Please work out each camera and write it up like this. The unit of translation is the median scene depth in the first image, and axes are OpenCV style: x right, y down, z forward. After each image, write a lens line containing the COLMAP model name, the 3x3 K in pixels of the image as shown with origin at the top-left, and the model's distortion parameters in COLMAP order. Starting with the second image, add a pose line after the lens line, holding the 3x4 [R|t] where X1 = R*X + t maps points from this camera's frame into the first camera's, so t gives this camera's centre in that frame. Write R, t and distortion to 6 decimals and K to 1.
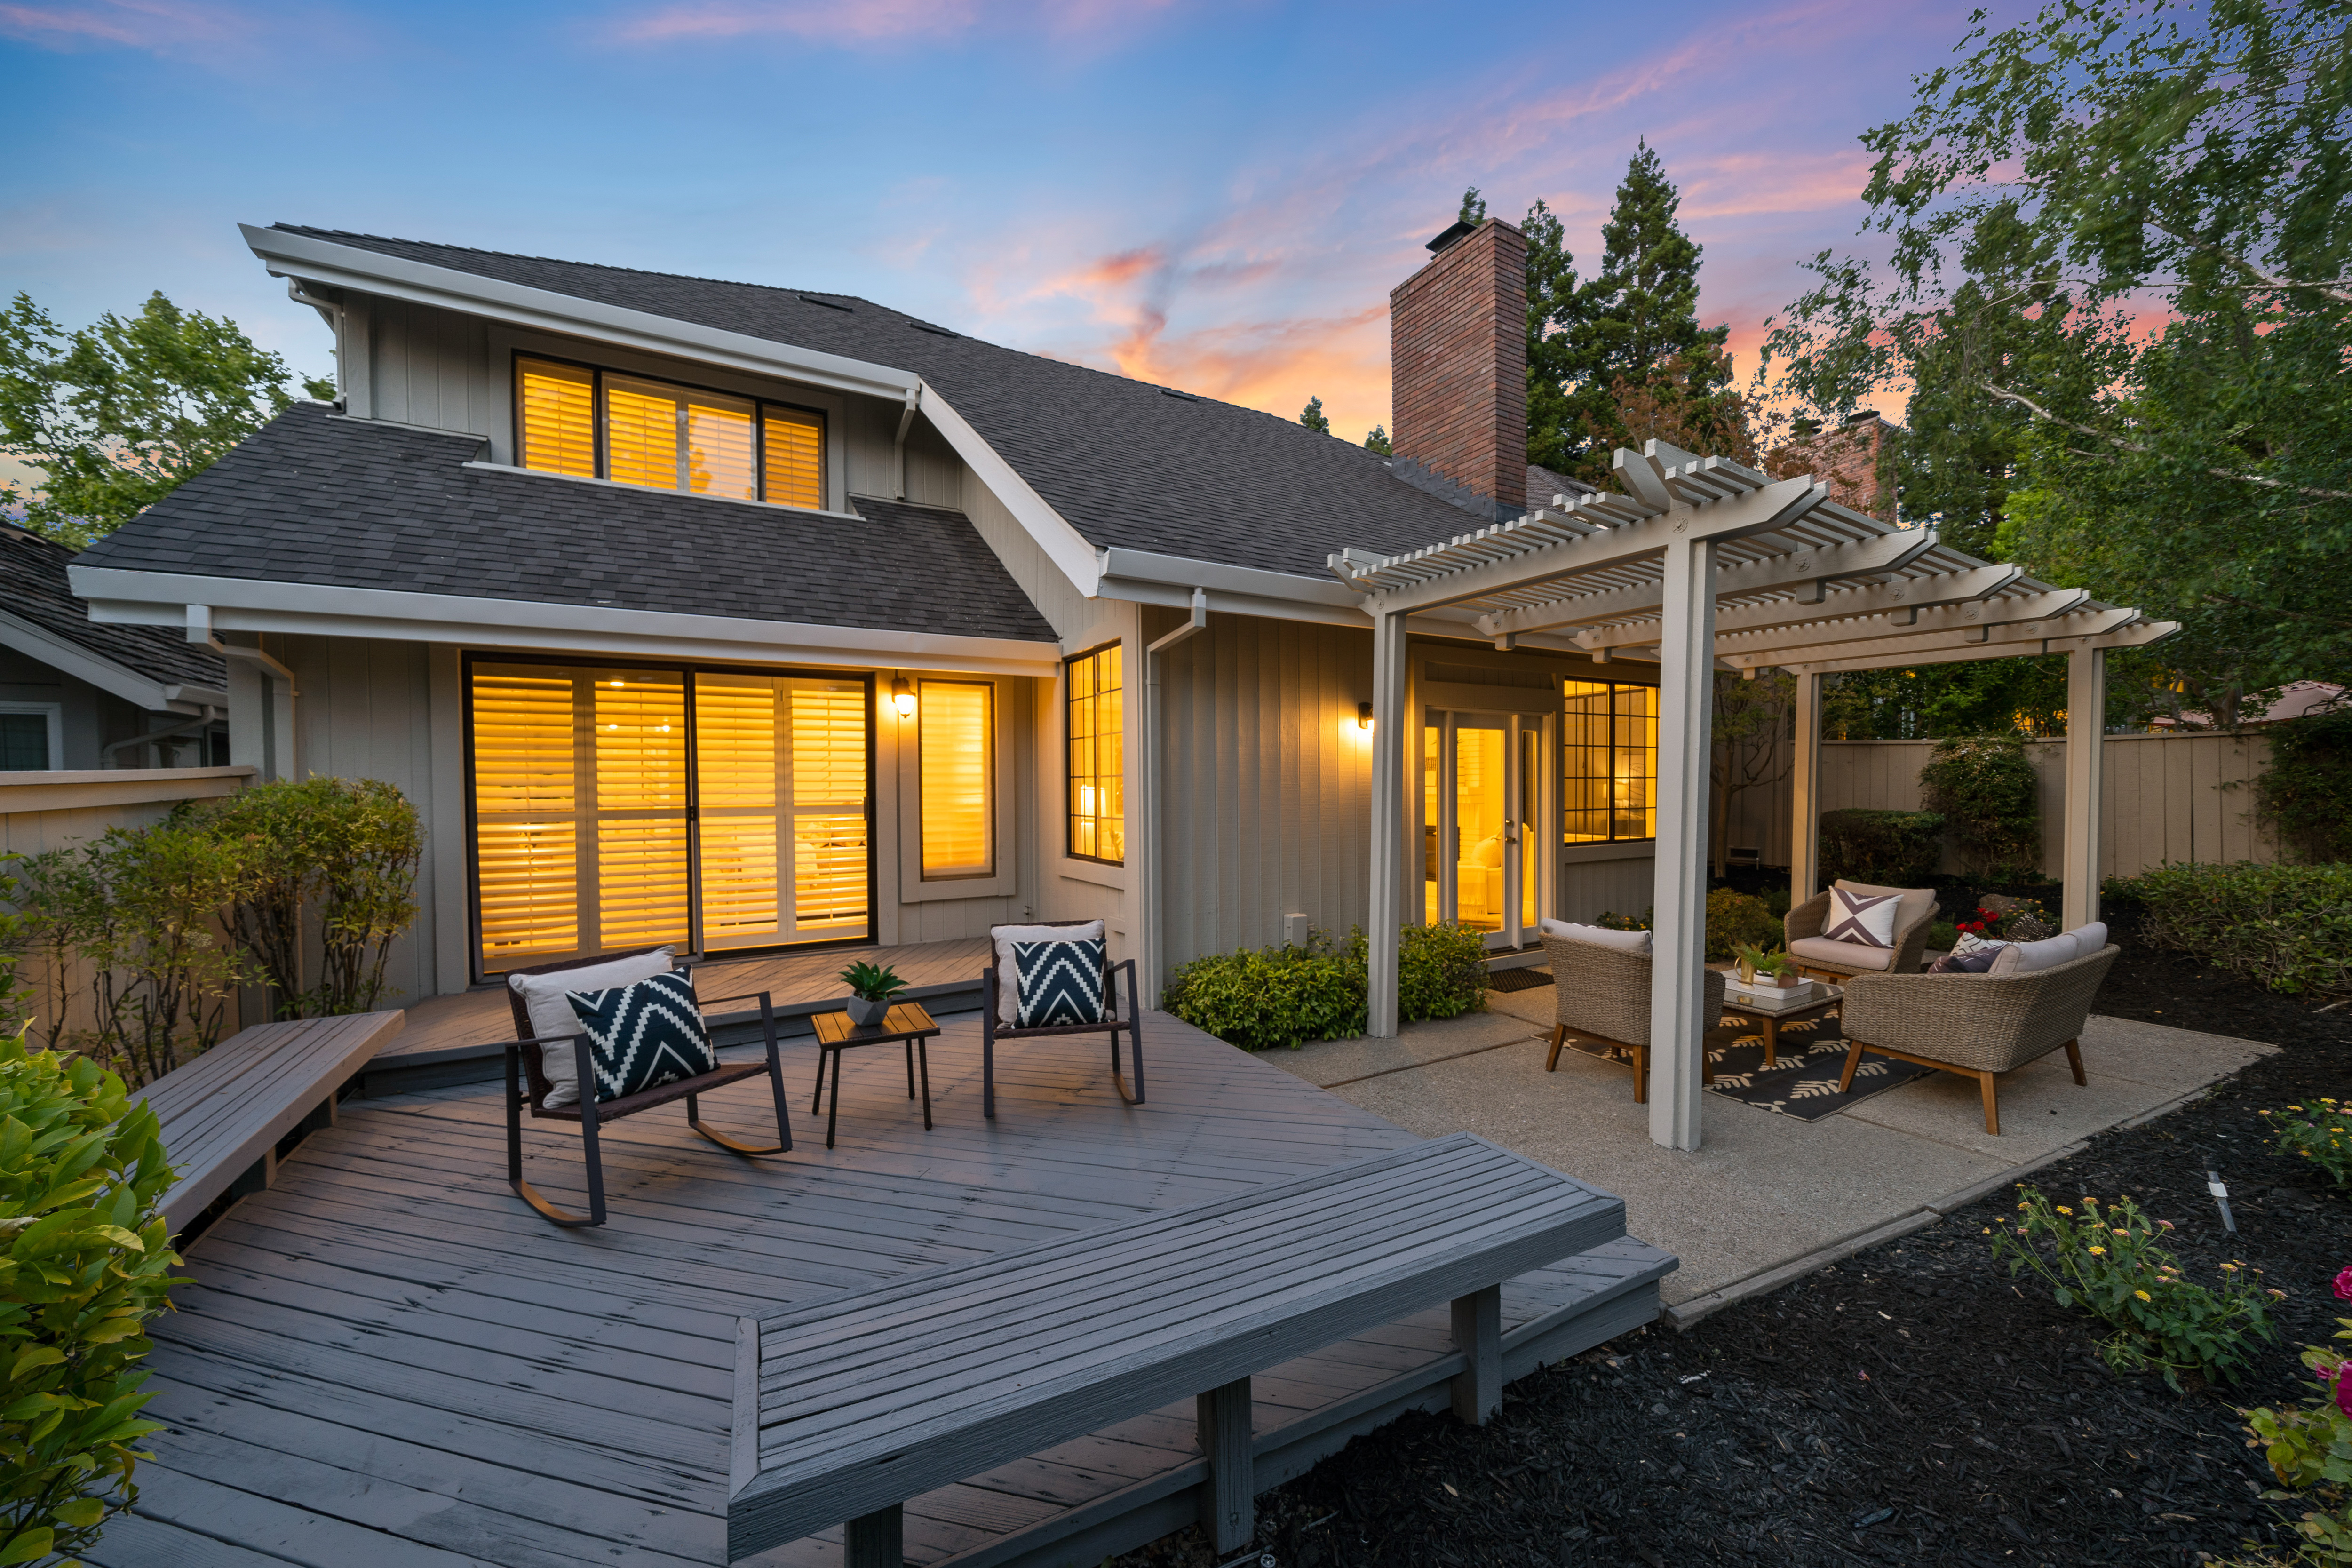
lens RADIAL K [[839.4, 0, 1190.2], [0, 839.4, 802.8], [0, 0, 1]] dist [-0.001621, -0.000427]
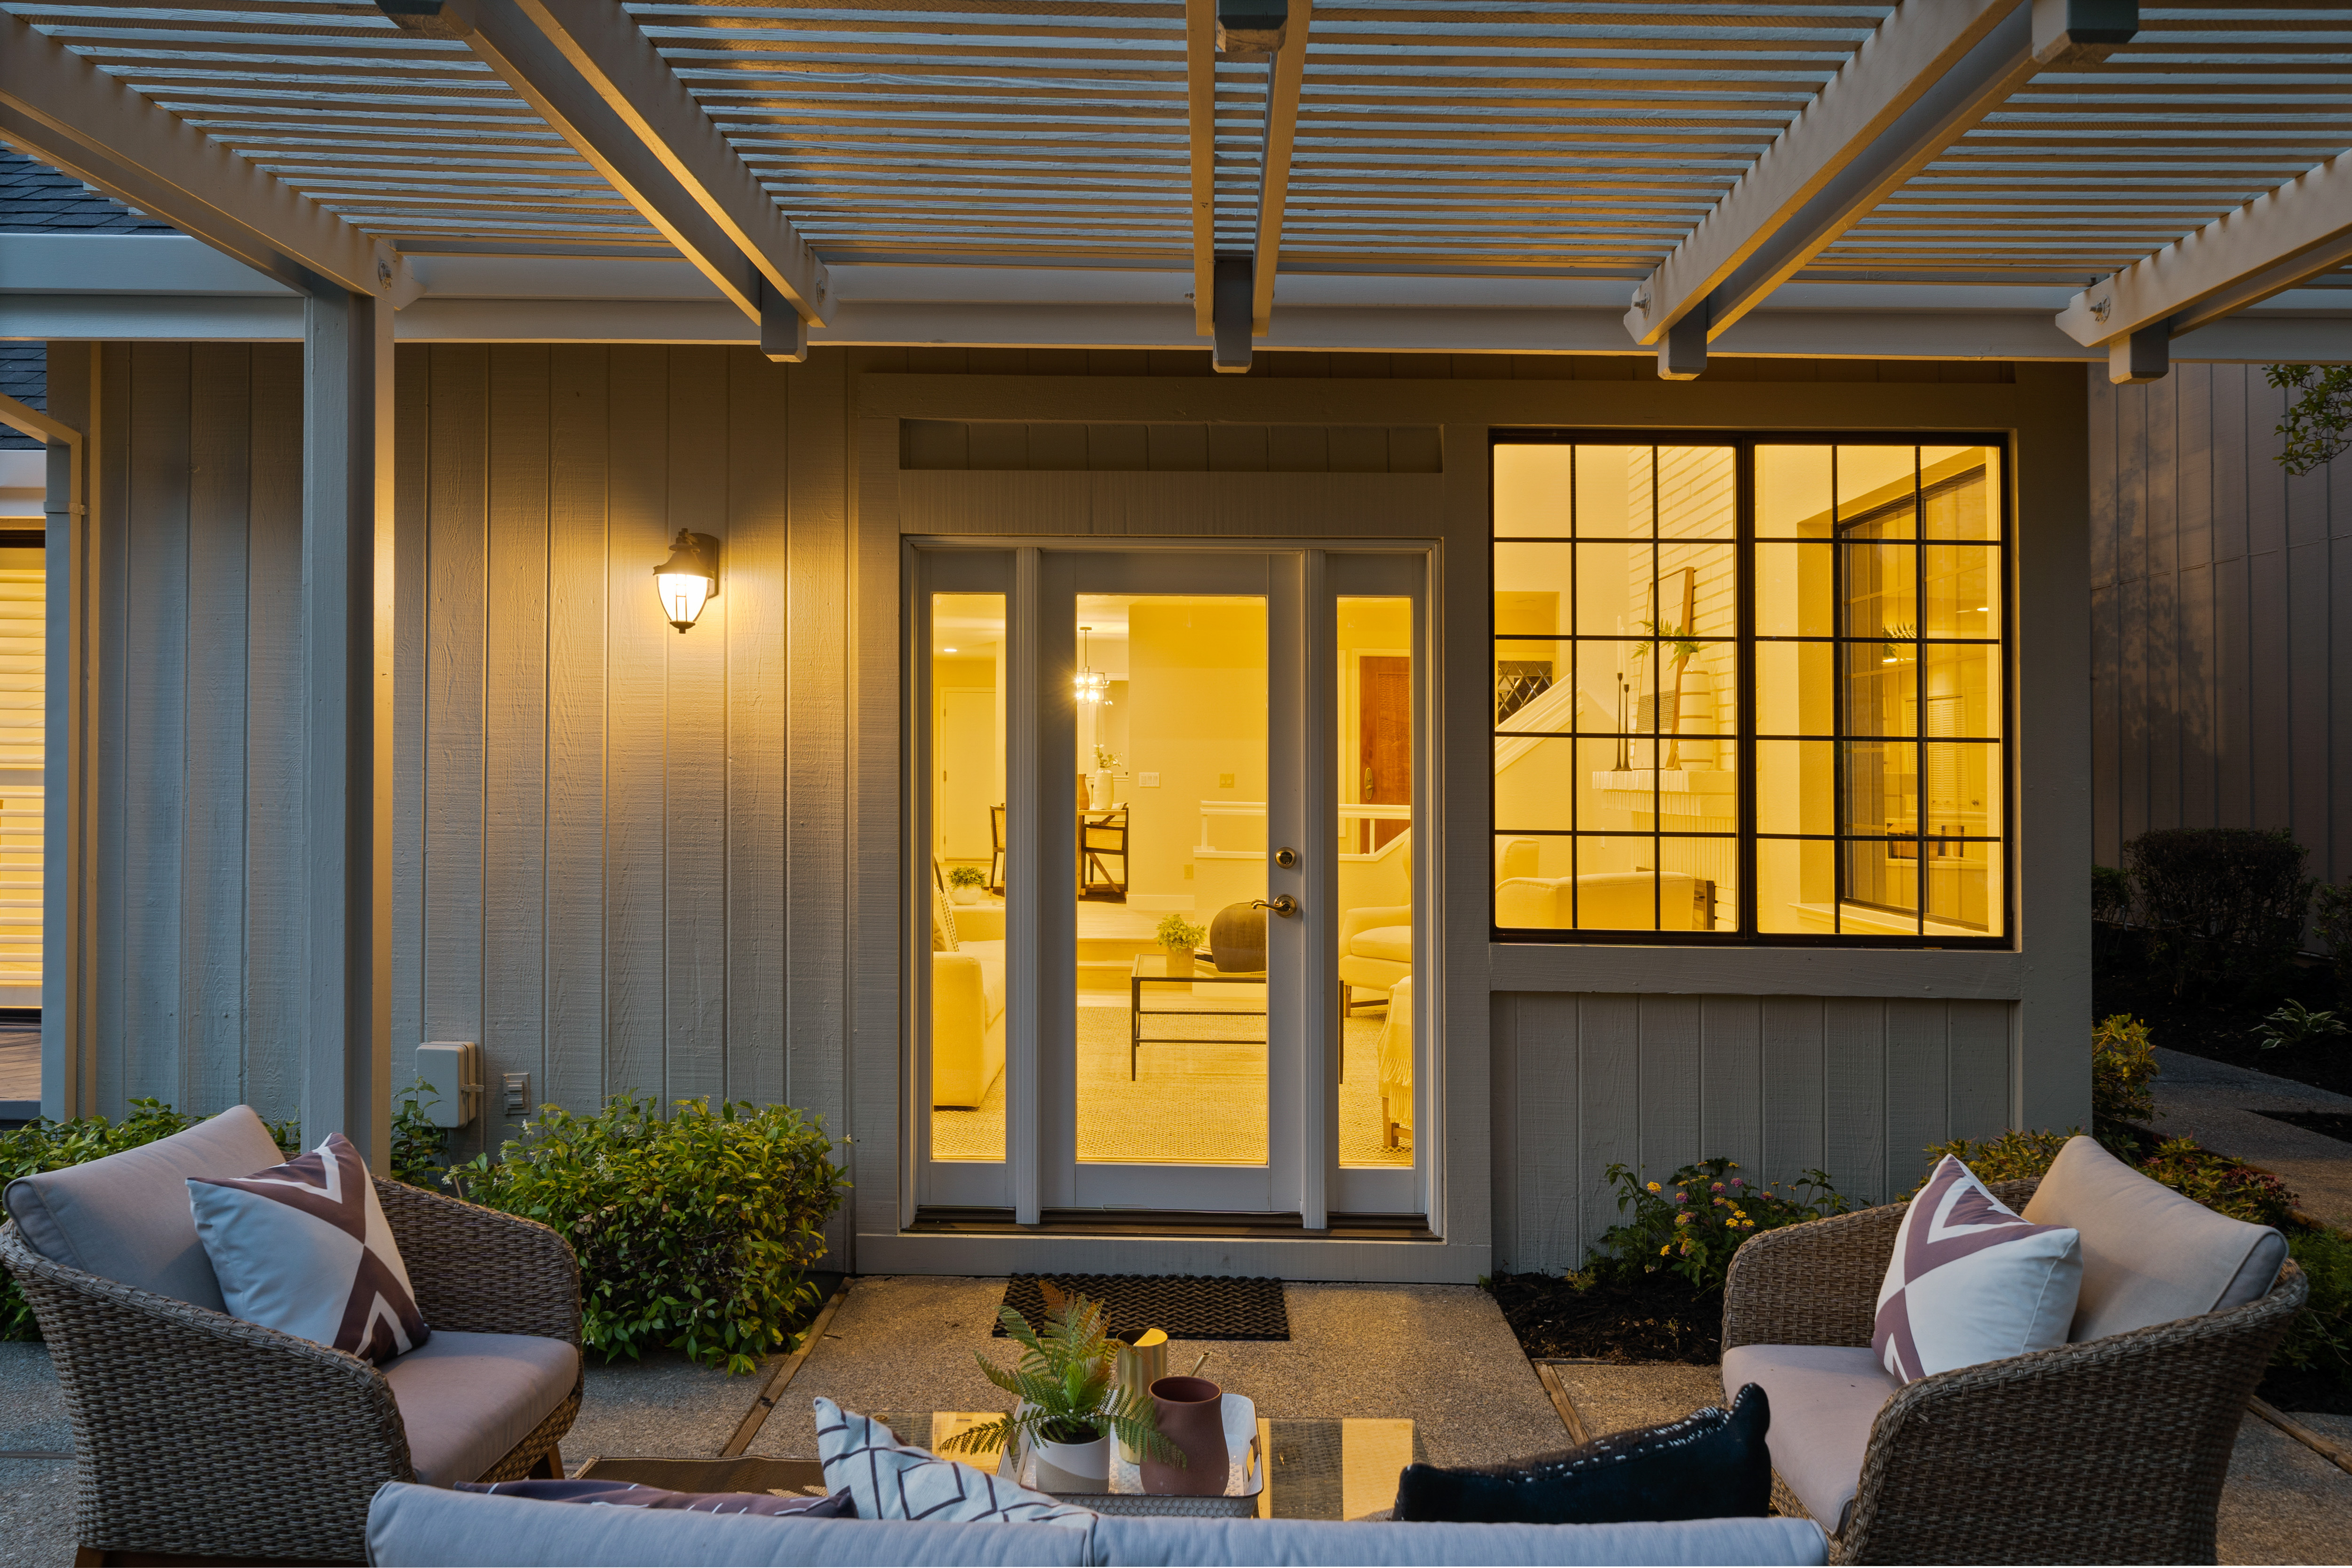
lens RADIAL K [[1730.2, 0, 1176.0], [0, 1730.2, 784.0], [0, 0, 1]] dist [0.001068, -0.000388]
pose [[0.848745, 0.018539, -0.528478, 0.848893], [-0.029332, 0.999497, -0.012044, 0.001634], [0.527989, 0.025724, 0.848862, 0.429583]]
